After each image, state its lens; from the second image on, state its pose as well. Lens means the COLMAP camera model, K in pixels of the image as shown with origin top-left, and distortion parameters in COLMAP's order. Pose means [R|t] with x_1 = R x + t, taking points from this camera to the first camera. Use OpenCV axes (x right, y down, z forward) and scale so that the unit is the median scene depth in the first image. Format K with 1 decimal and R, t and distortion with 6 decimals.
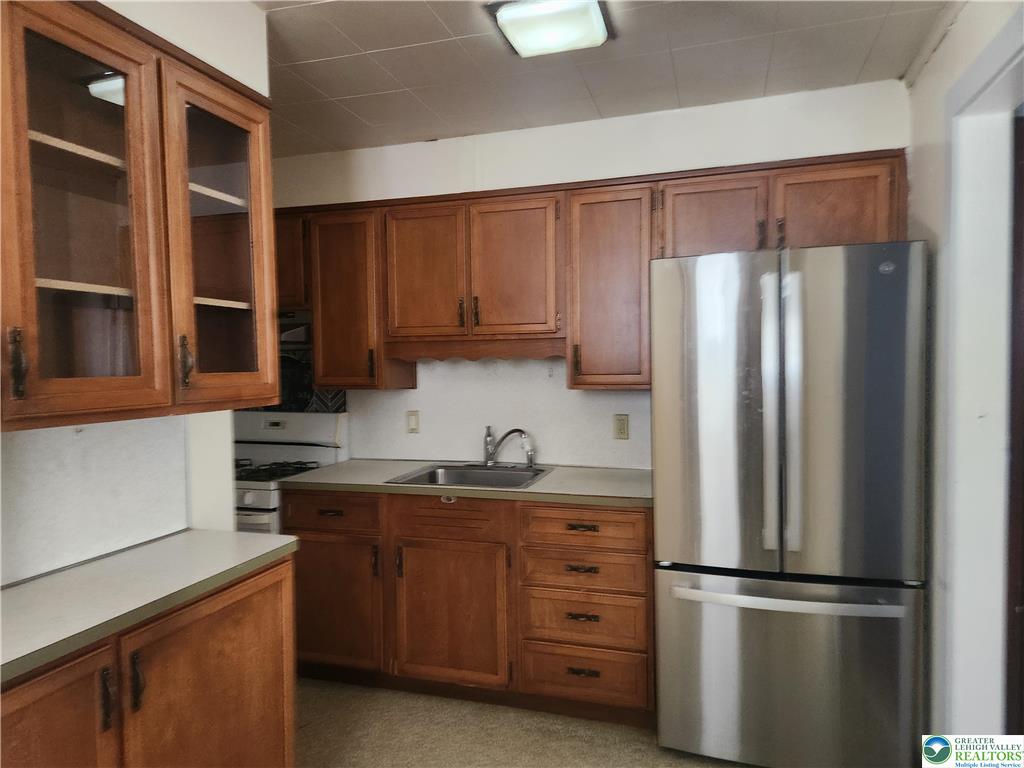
lens RADIAL K [[677.3, 0, 511.5], [0, 677.3, 389.3], [0, 0, 1]] dist [0.052597, -0.000363]
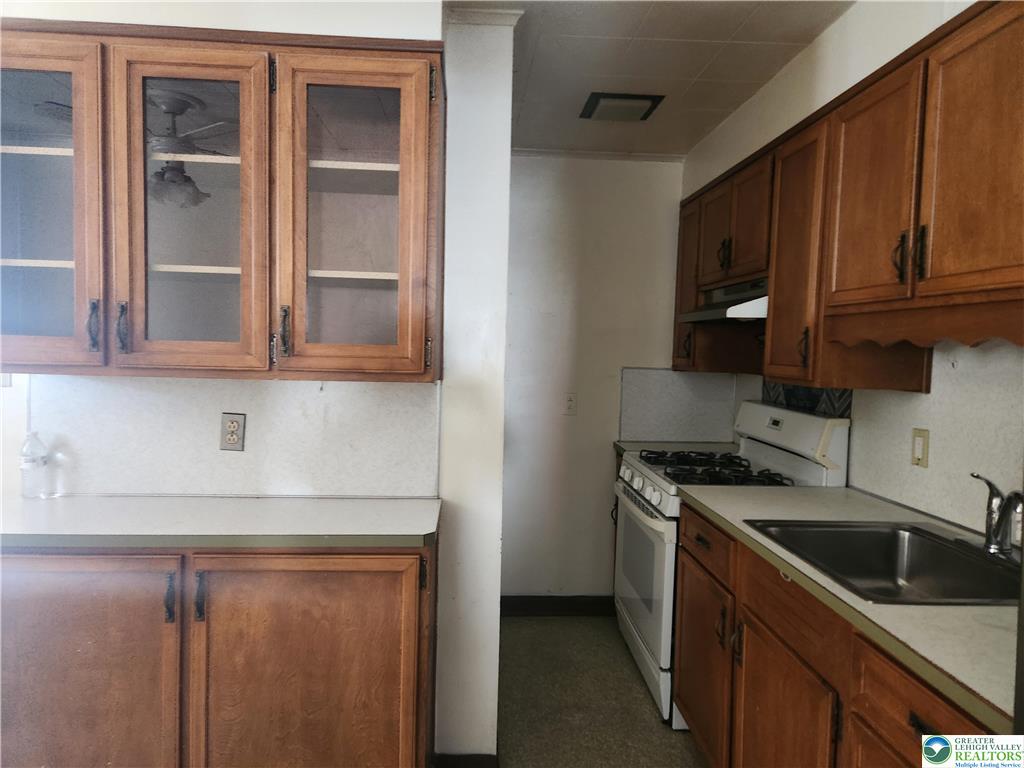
lens RADIAL K [[677.3, 0, 511.4], [0, 677.3, 379.7], [0, 0, 1]] dist [0.052597, -0.000363]
pose [[0.354249, 0.066547, -0.932780, 0.344916], [-0.066034, 0.996755, 0.046033, -0.018981], [0.932817, 0.045288, 0.357494, 0.498962]]
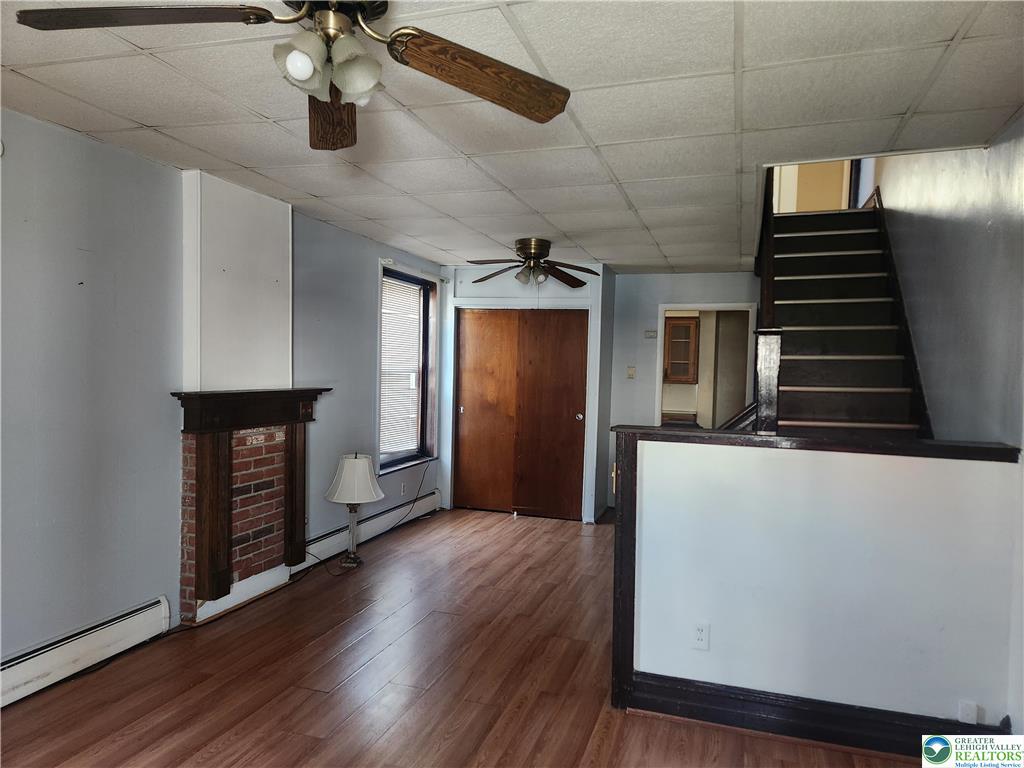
lens RADIAL K [[677.3, 0, 512.3], [0, 677.3, 386.1], [0, 0, 1]] dist [0.052597, -0.000363]
pose [[-0.018642, 0.039913, -0.999029, 2.665207], [-0.059908, 0.997363, 0.040964, -0.045773], [0.998030, 0.060614, -0.016202, -0.084494]]
